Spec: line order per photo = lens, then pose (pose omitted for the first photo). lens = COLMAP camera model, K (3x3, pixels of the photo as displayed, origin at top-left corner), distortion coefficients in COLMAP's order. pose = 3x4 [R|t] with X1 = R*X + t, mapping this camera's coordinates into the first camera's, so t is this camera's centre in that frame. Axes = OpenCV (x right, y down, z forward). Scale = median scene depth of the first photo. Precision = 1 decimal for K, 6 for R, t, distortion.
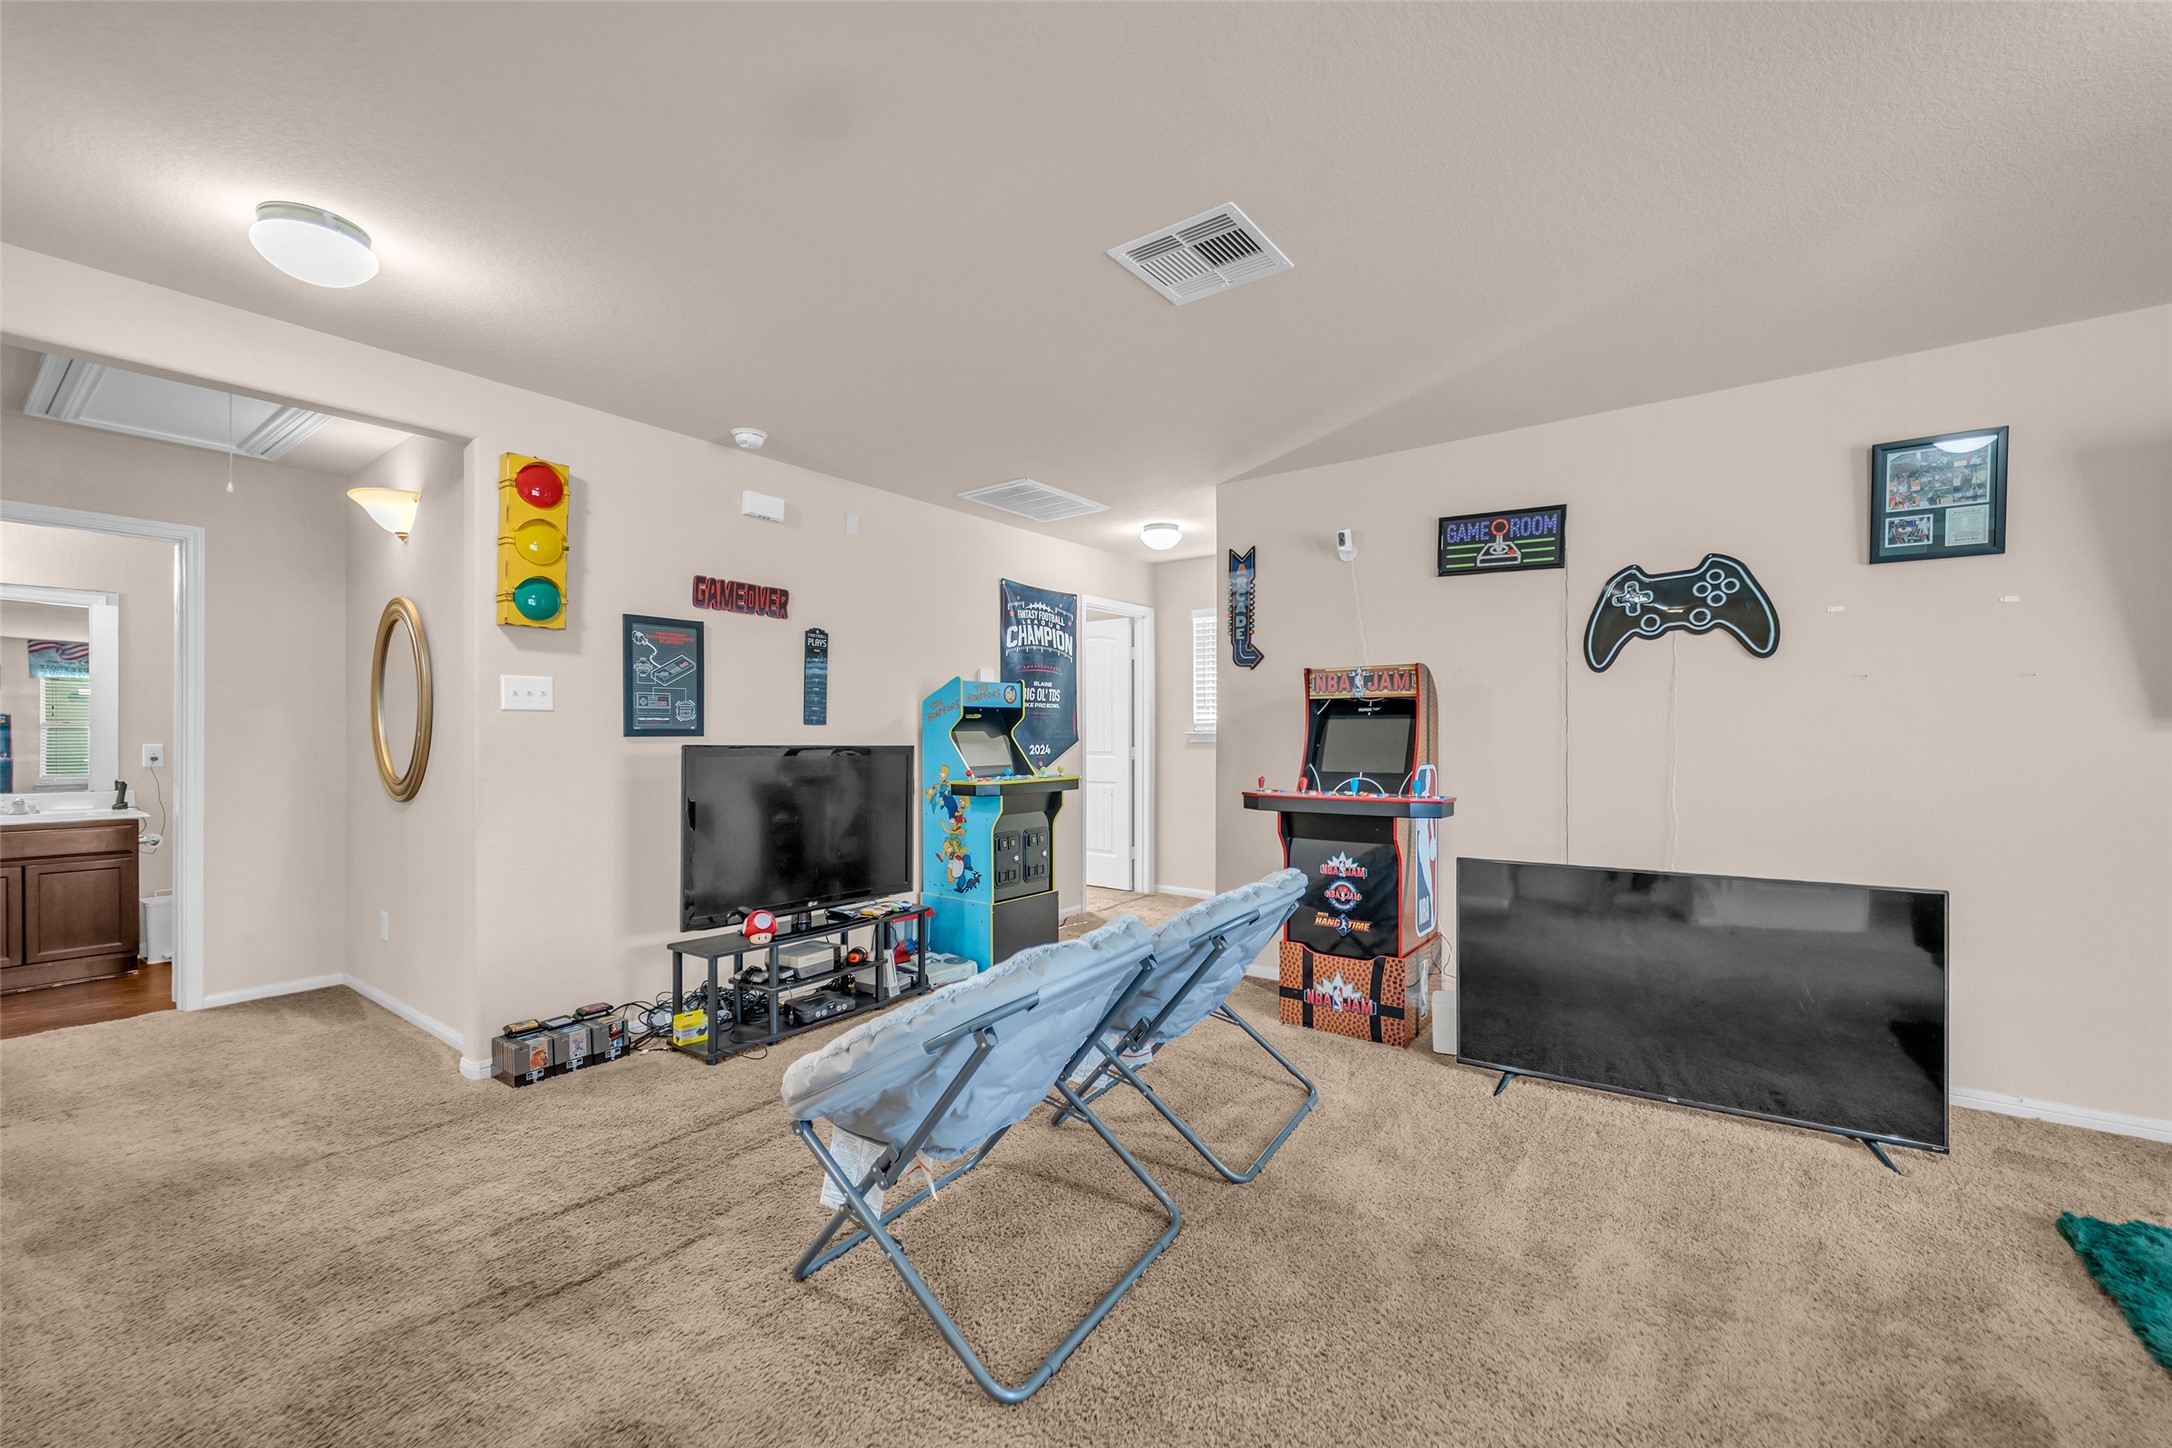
lens RADIAL K [[884.2, 0, 1079.5], [0, 884.2, 738.0], [0, 0, 1]] dist [-0.000629, -0.000113]
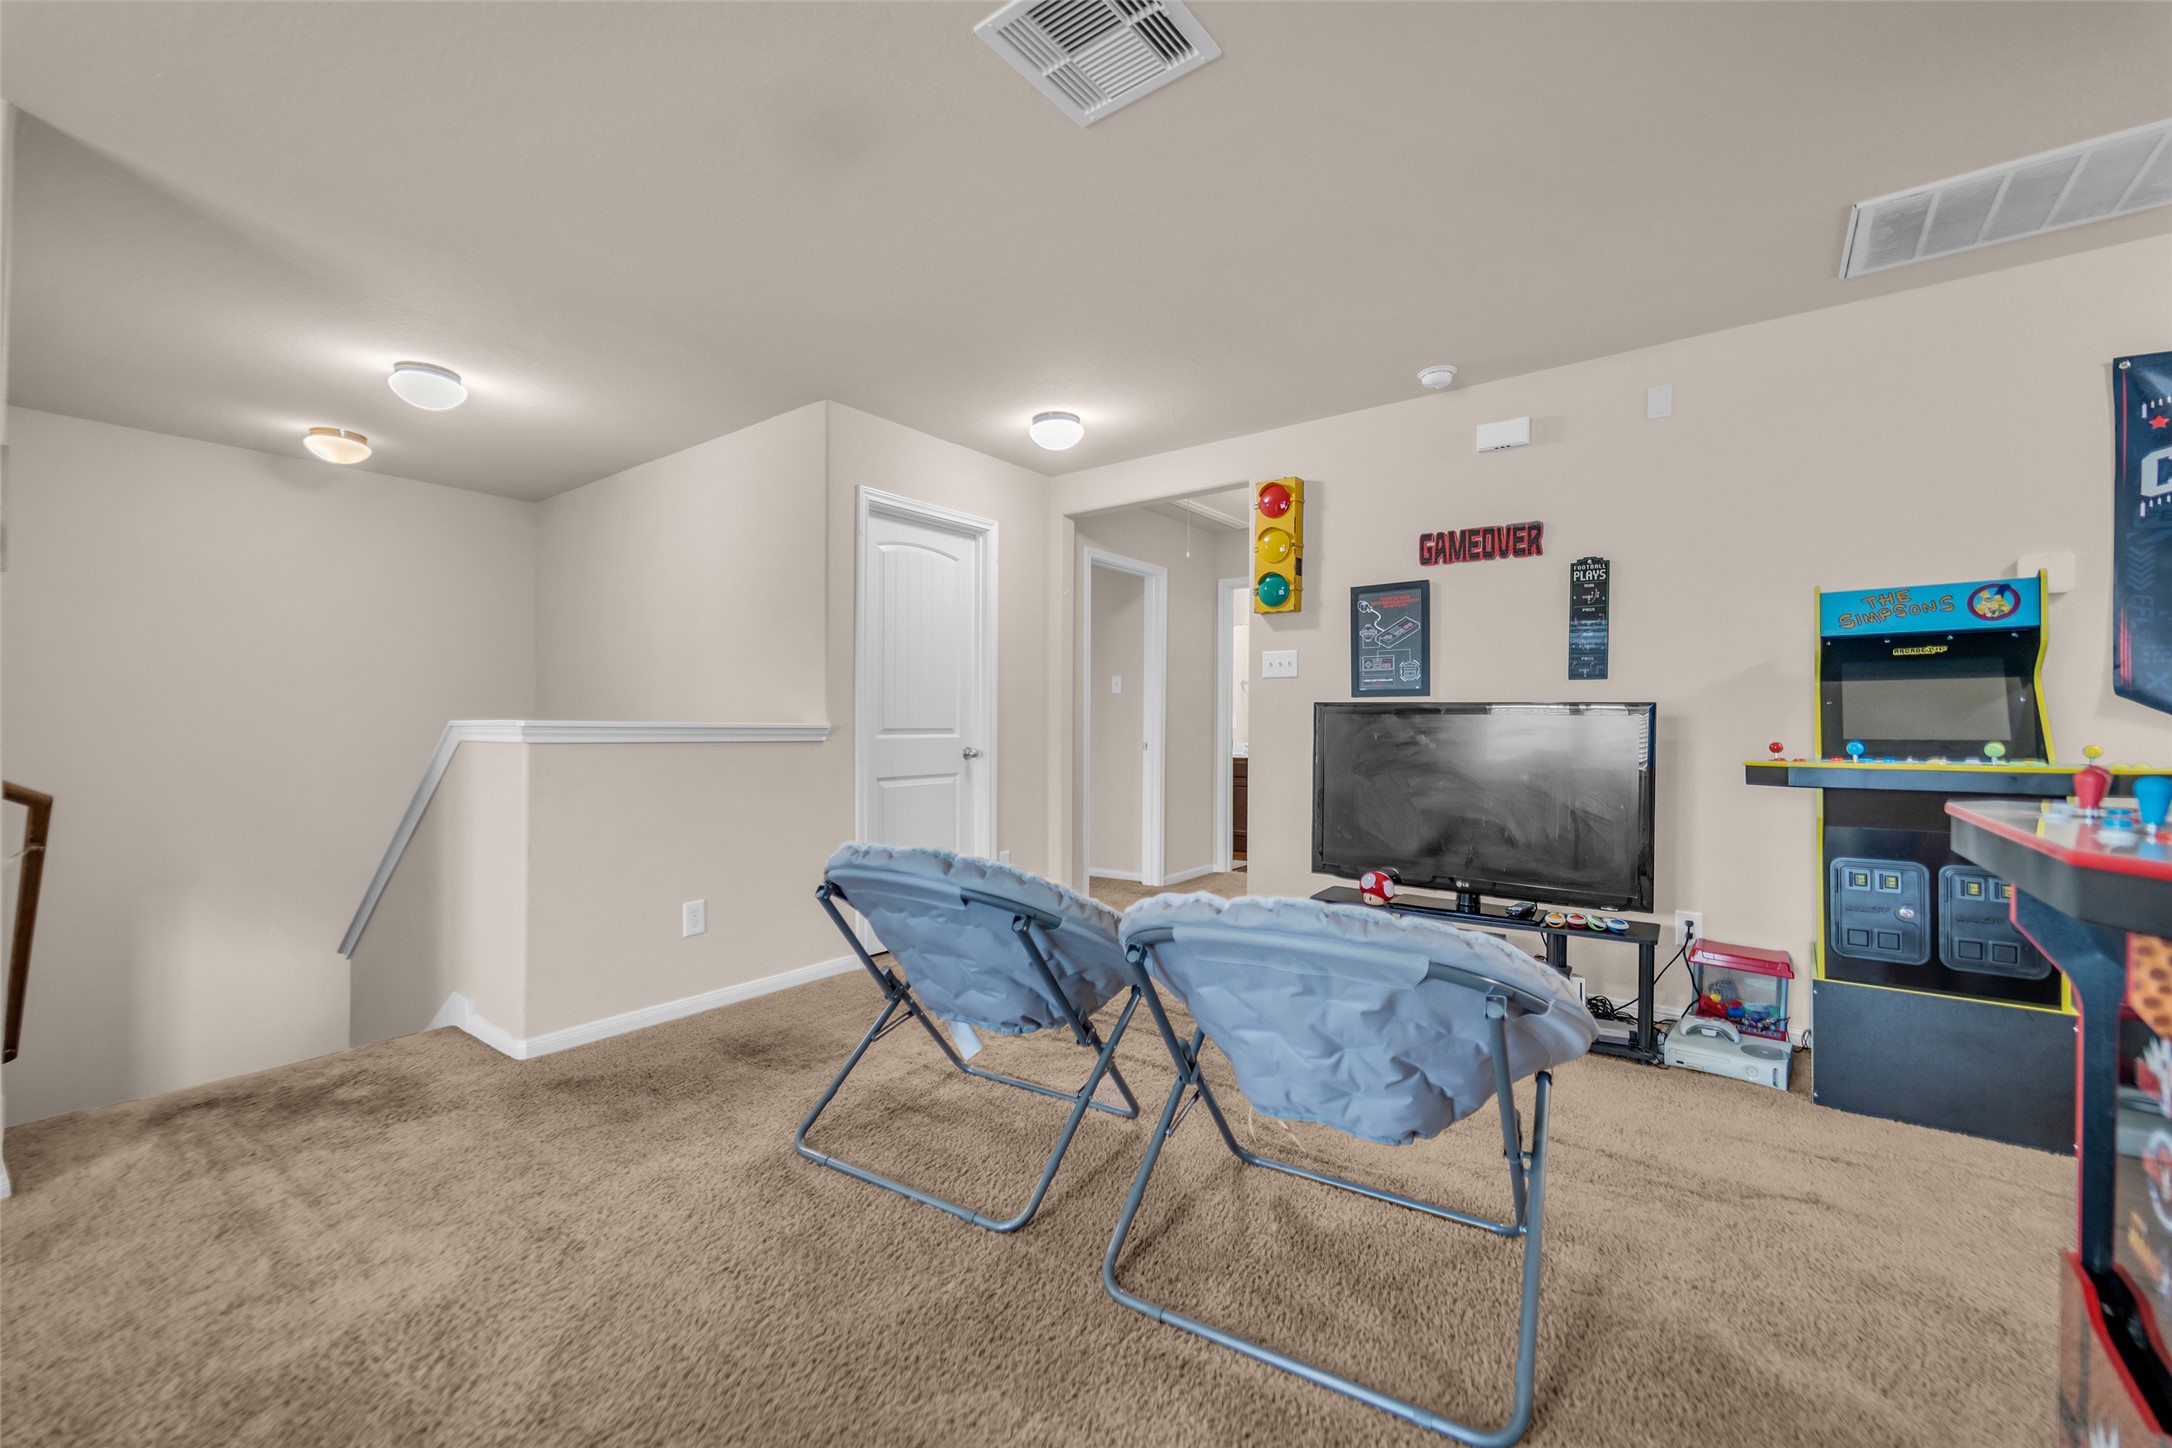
lens RADIAL K [[878.5, 0, 1076.1], [0, 878.5, 722.9], [0, 0, 1]] dist [0.001012, 0.000008]
pose [[-0.010006, 0.003438, -0.999944, 0.572410], [-0.004448, 0.999984, 0.003483, 0.027399], [0.999940, 0.004482, -0.009991, 0.630858]]
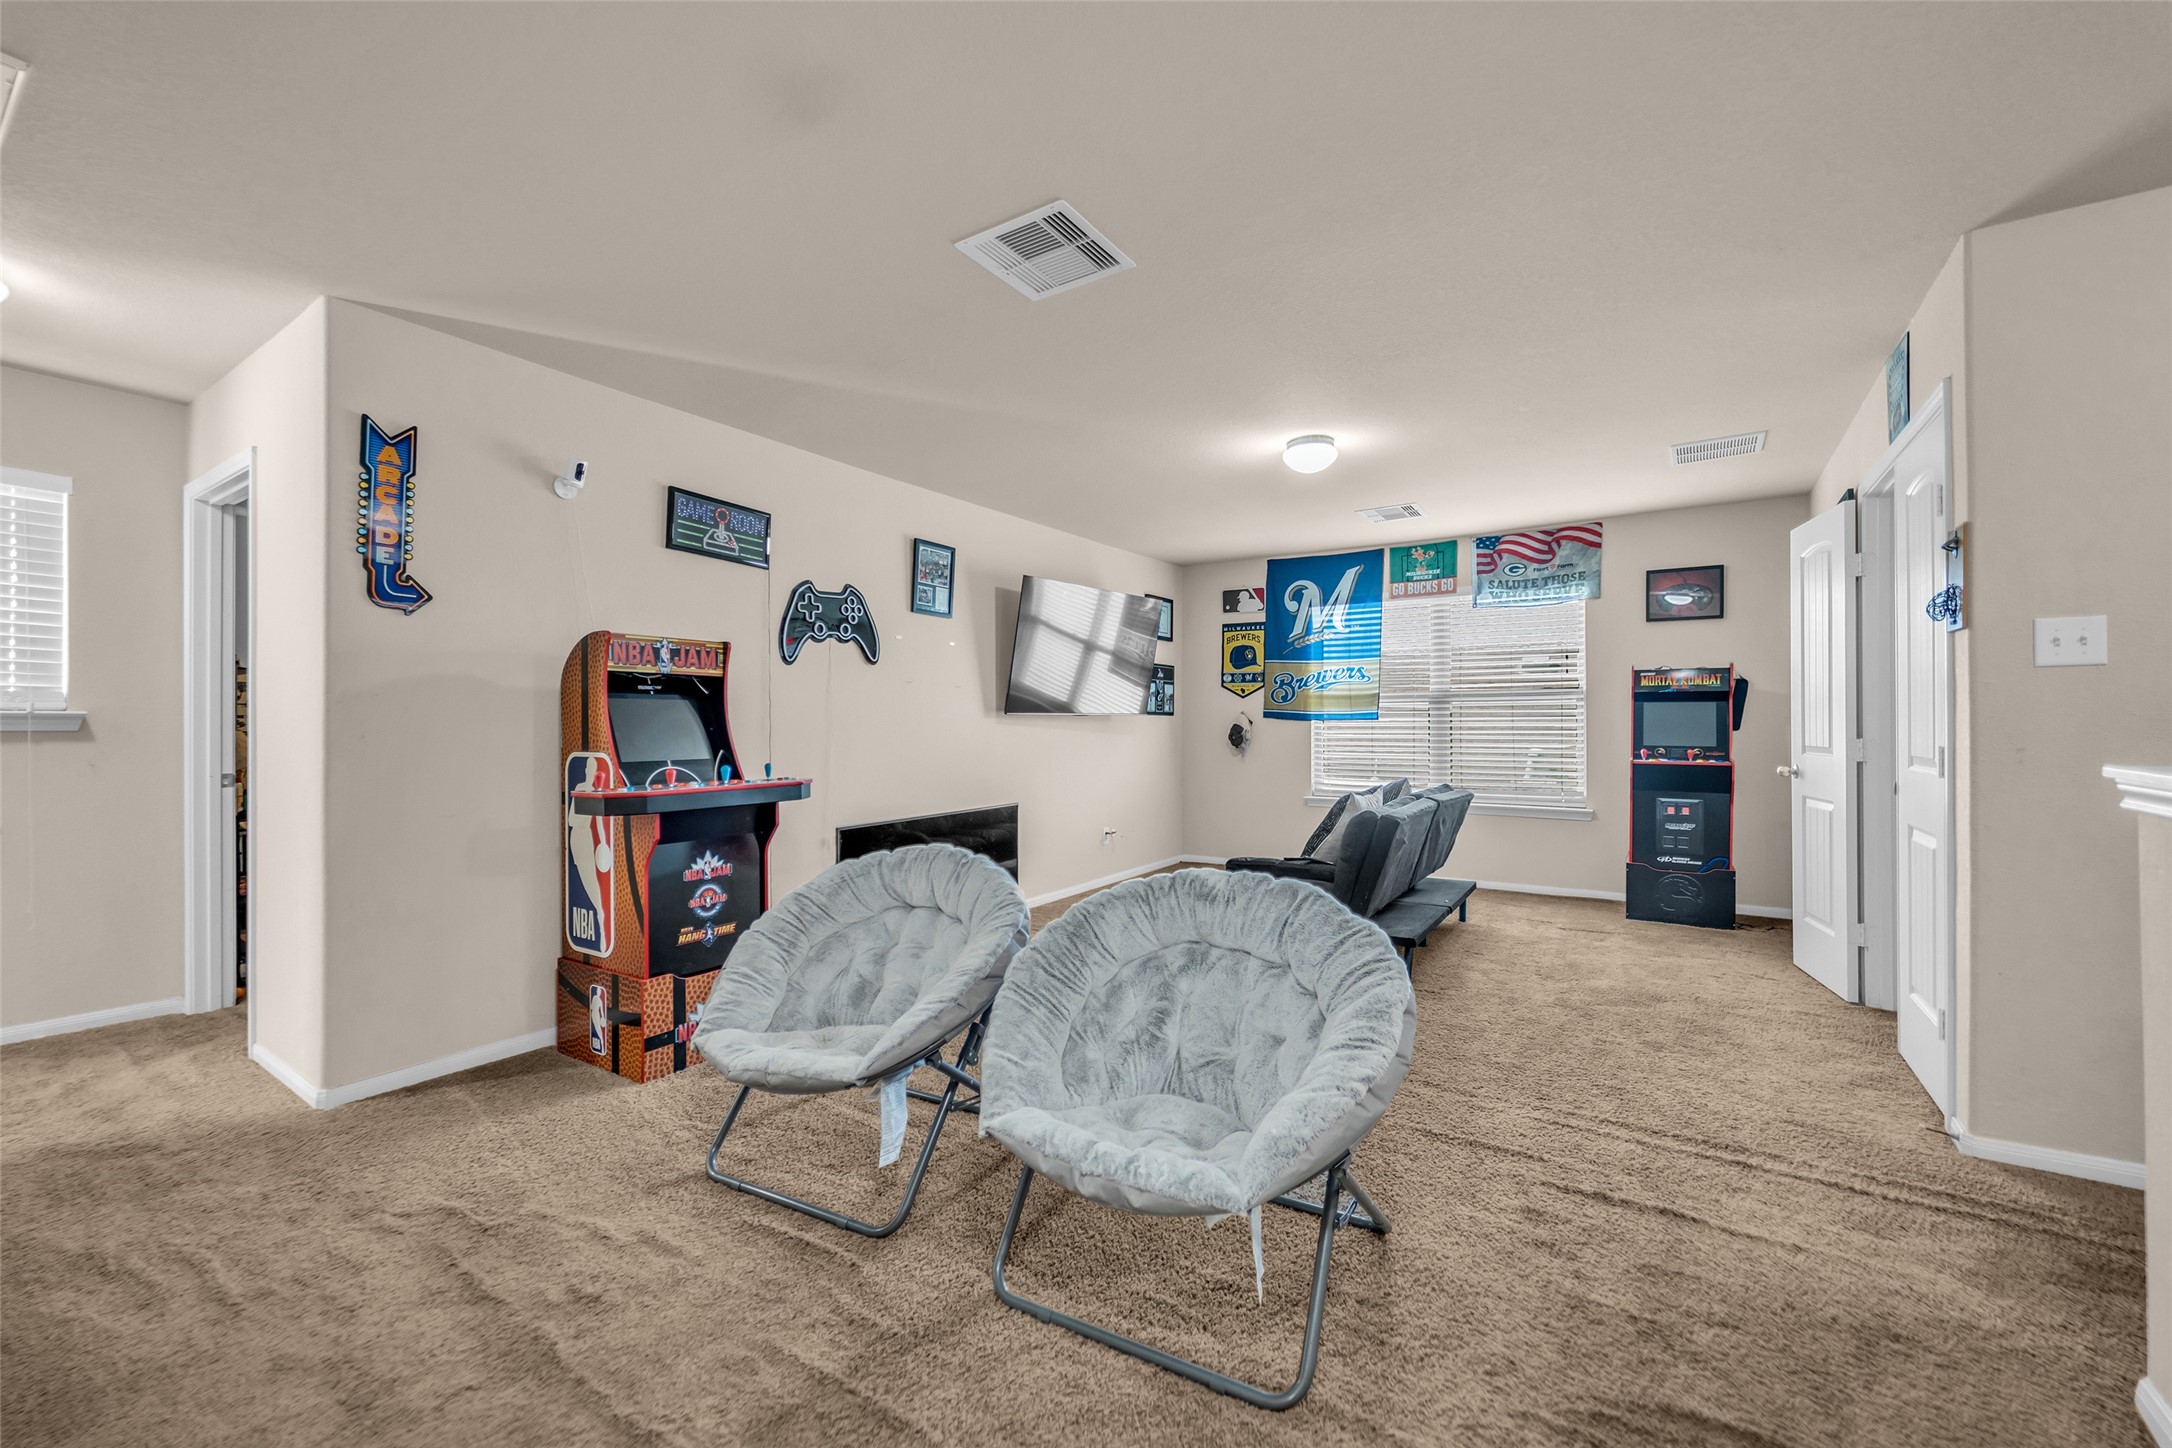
lens RADIAL K [[861.4, 0, 1052.1], [0, 861.4, 717.2], [0, 0, 1]] dist [-0.001335, -0.000036]
pose [[-0.044515, 0.007821, 0.998978, -0.540306], [0.004551, 0.999961, -0.007626, 0.004949], [-0.998998, 0.004207, -0.044549, 0.665145]]
